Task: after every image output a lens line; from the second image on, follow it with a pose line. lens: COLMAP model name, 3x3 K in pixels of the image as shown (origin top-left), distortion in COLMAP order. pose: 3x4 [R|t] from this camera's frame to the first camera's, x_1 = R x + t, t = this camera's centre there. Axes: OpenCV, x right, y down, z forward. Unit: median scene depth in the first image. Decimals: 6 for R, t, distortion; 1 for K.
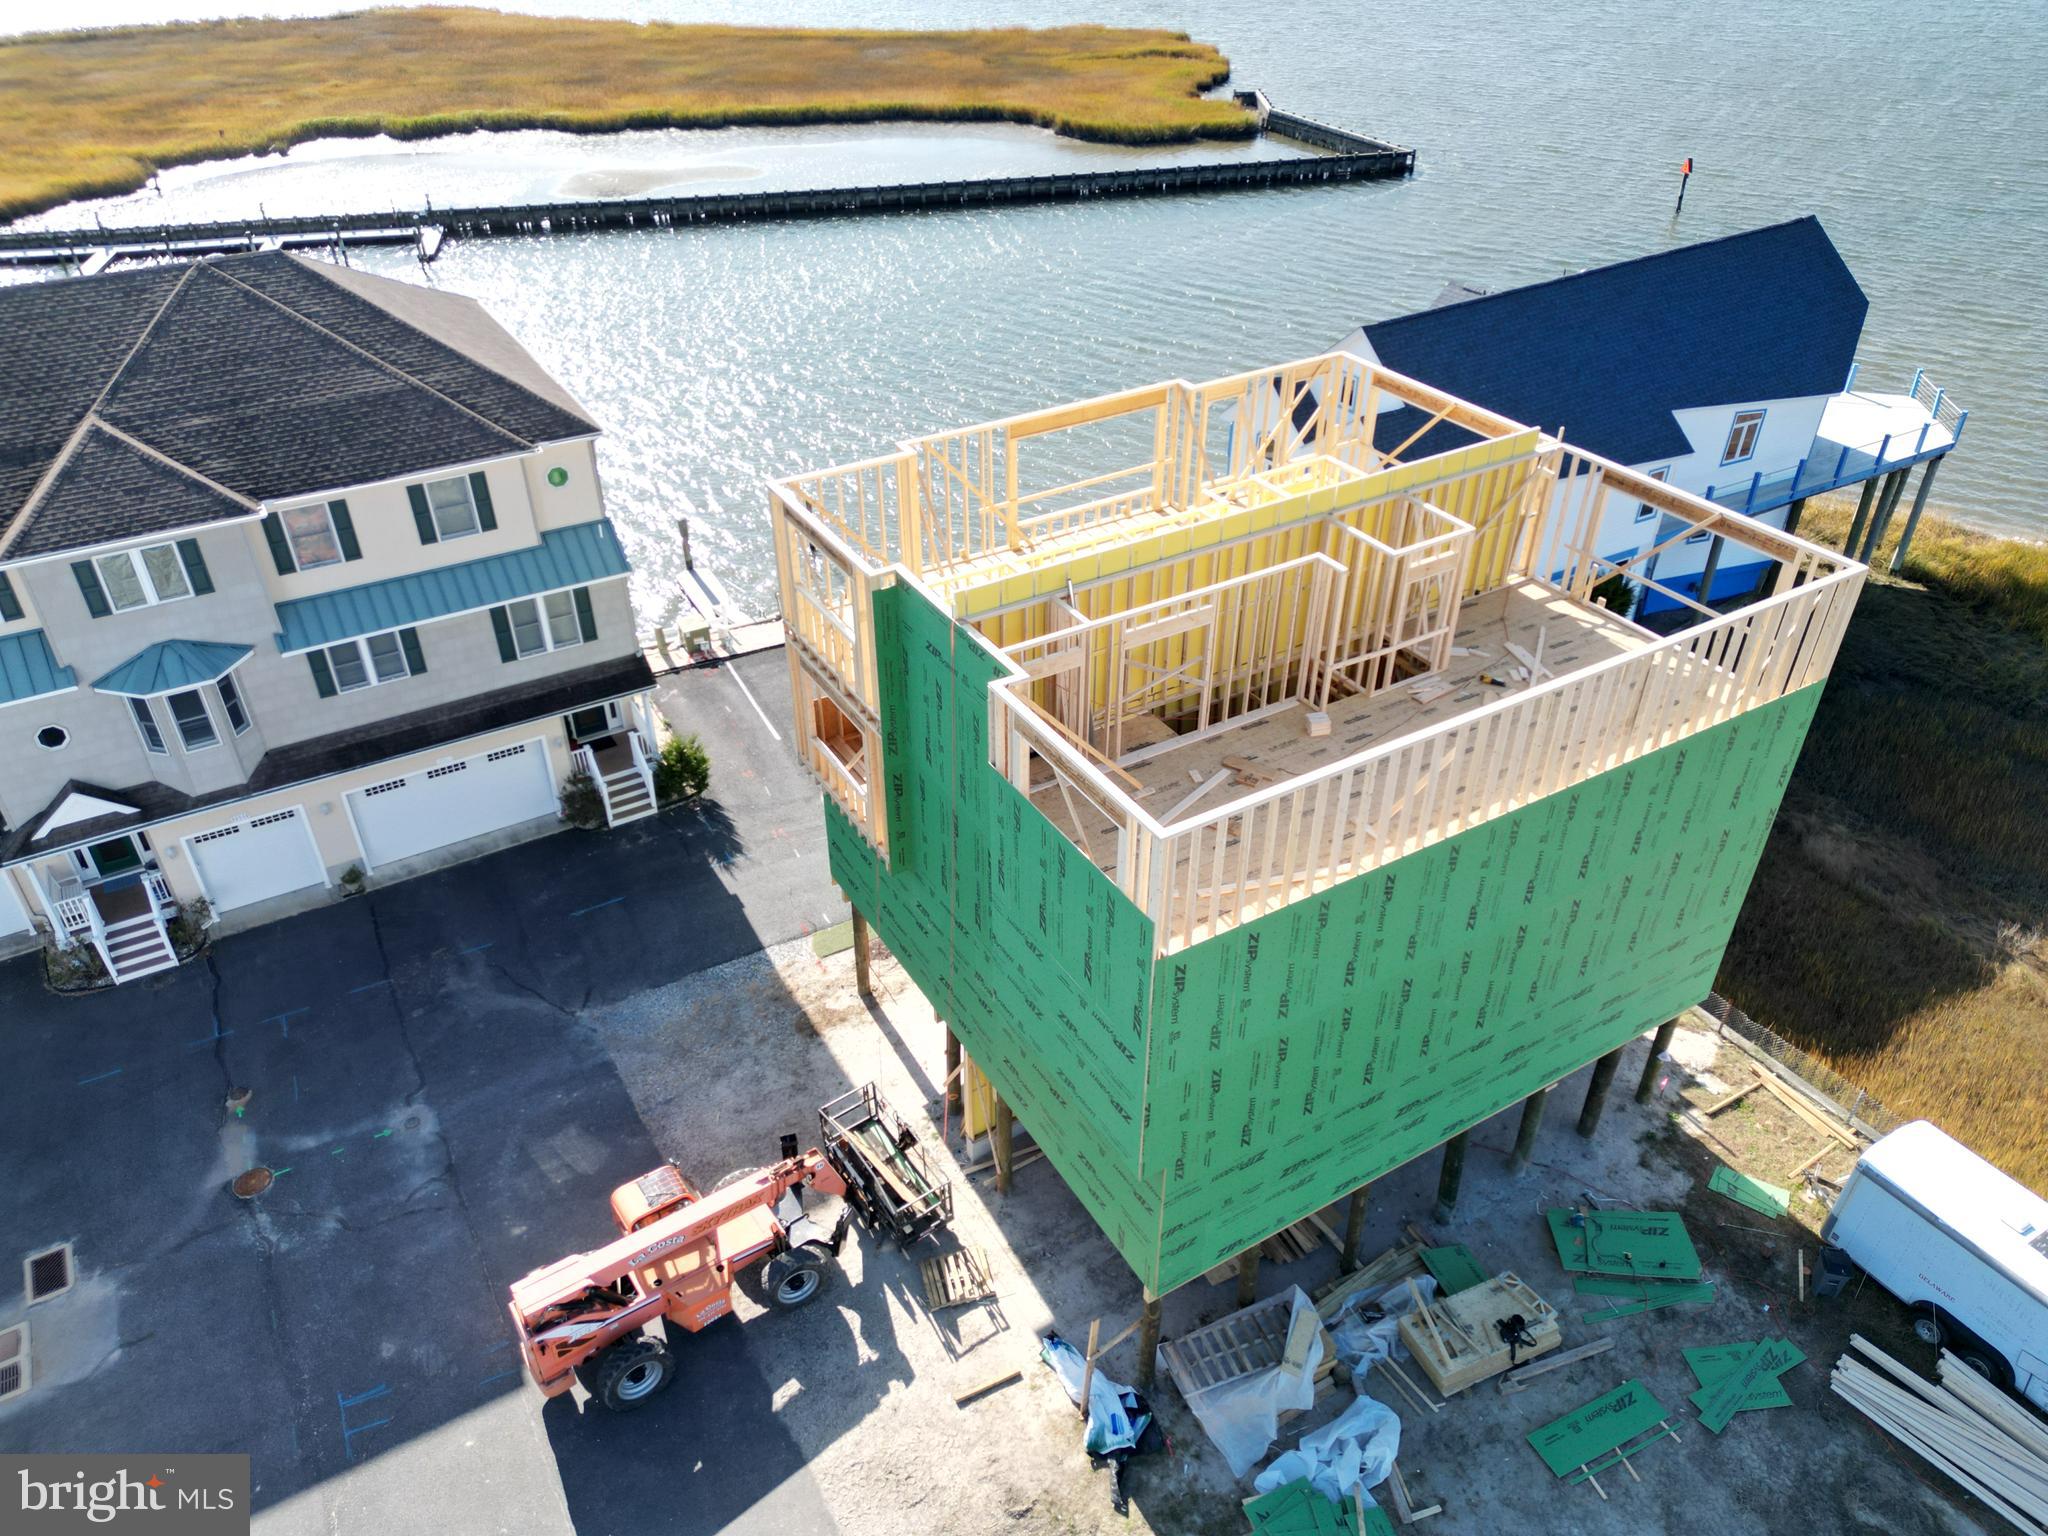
lens RADIAL K [[1419.9, 0, 1018.7], [0, 1419.9, 760.1], [0, 0, 1]] dist [0.079945, -0.080956]
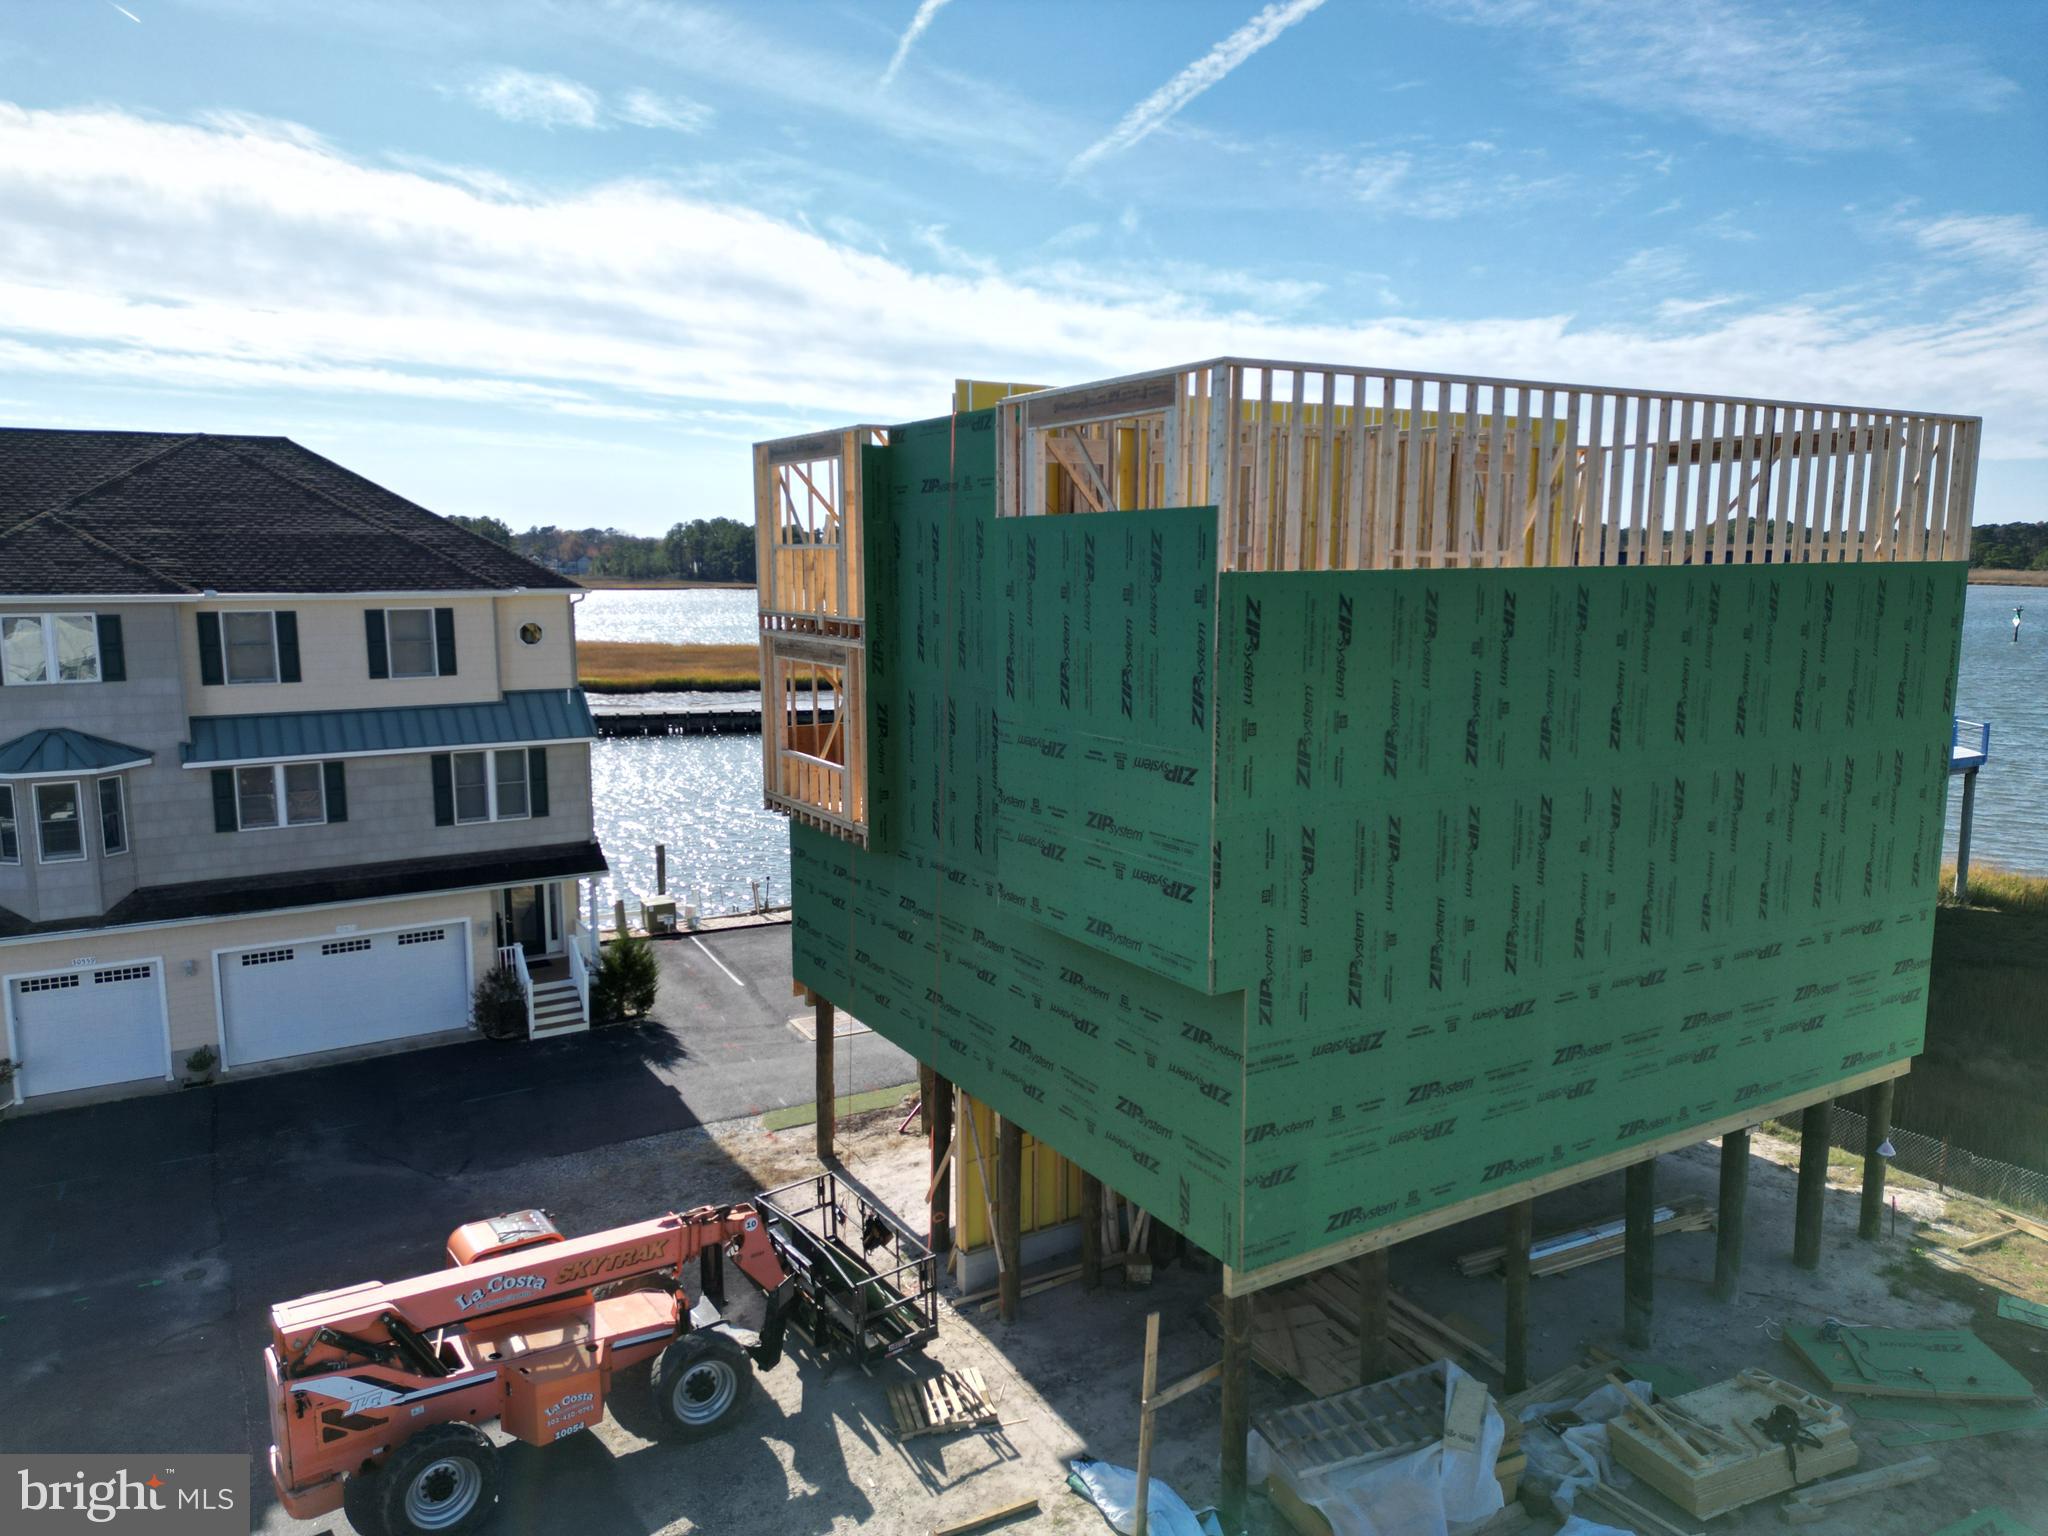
lens RADIAL K [[1419.9, 0, 1018.7], [0, 1419.9, 760.1], [0, 0, 1]] dist [0.079945, -0.080956]
pose [[0.999977, -0.000869, 0.006665, -0.008837], [0.003739, 0.895925, -0.444191, 0.327807], [-0.005586, 0.444205, 0.895908, 0.215447]]
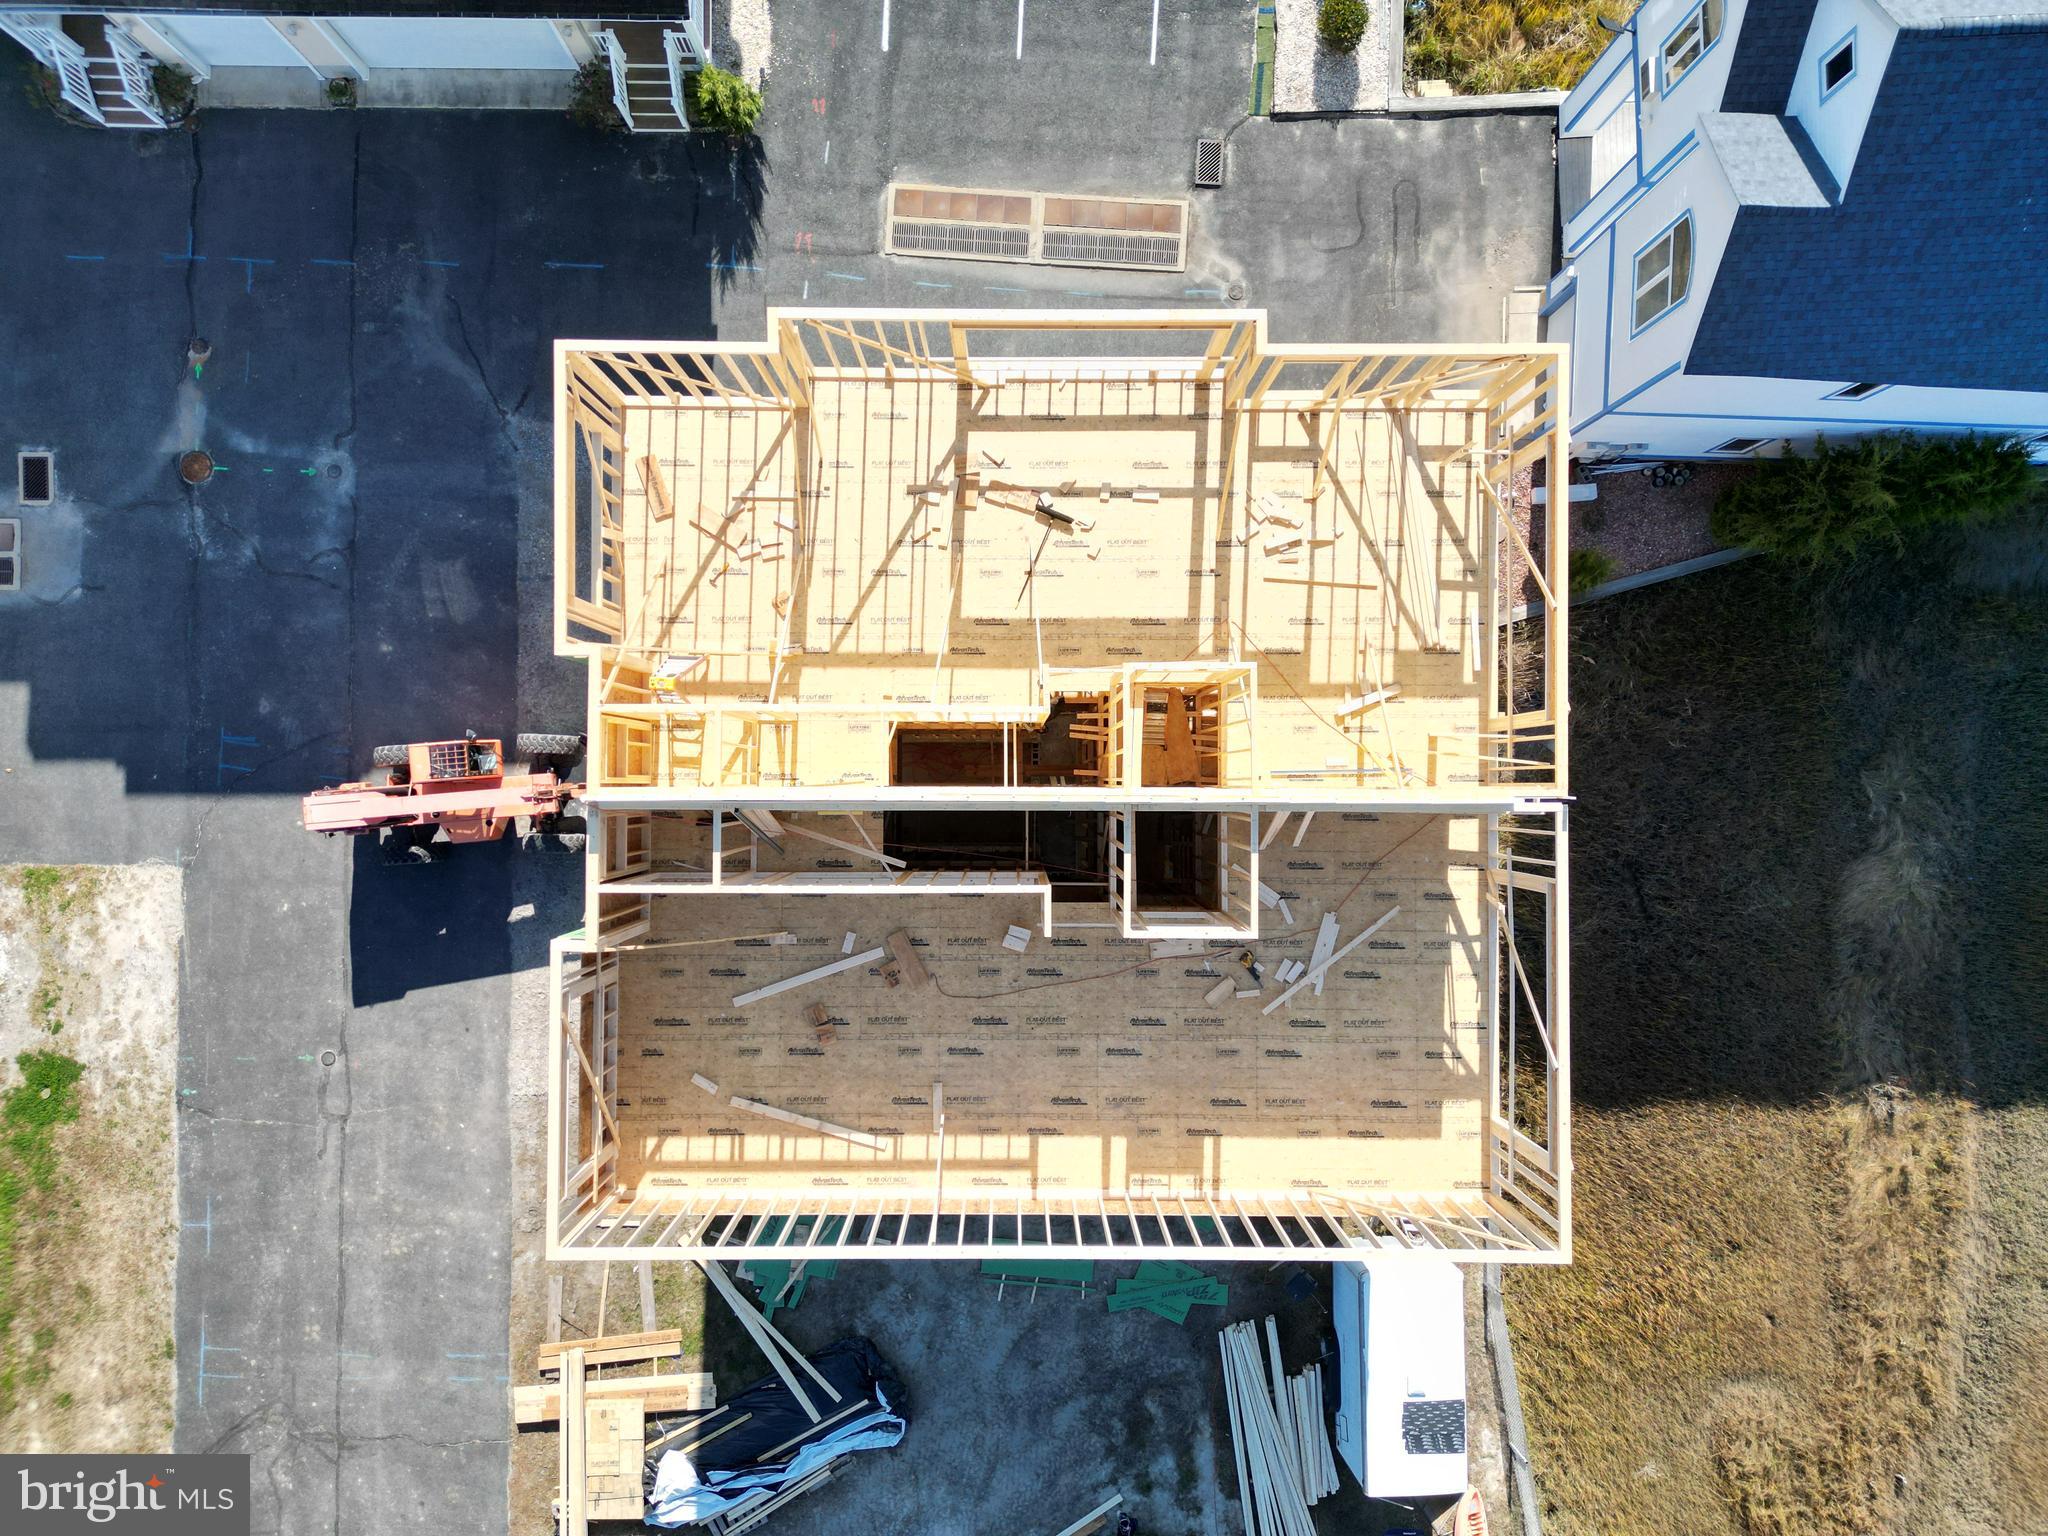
lens RADIAL K [[1419.9, 0, 1018.7], [0, 1419.9, 760.1], [0, 0, 1]] dist [0.079945, -0.080956]
pose [[0.855965, 0.517032, -0.001169, 0.116946], [-0.298930, 0.496732, 0.814799, -0.627987], [0.421857, -0.697091, 0.579742, 0.424289]]
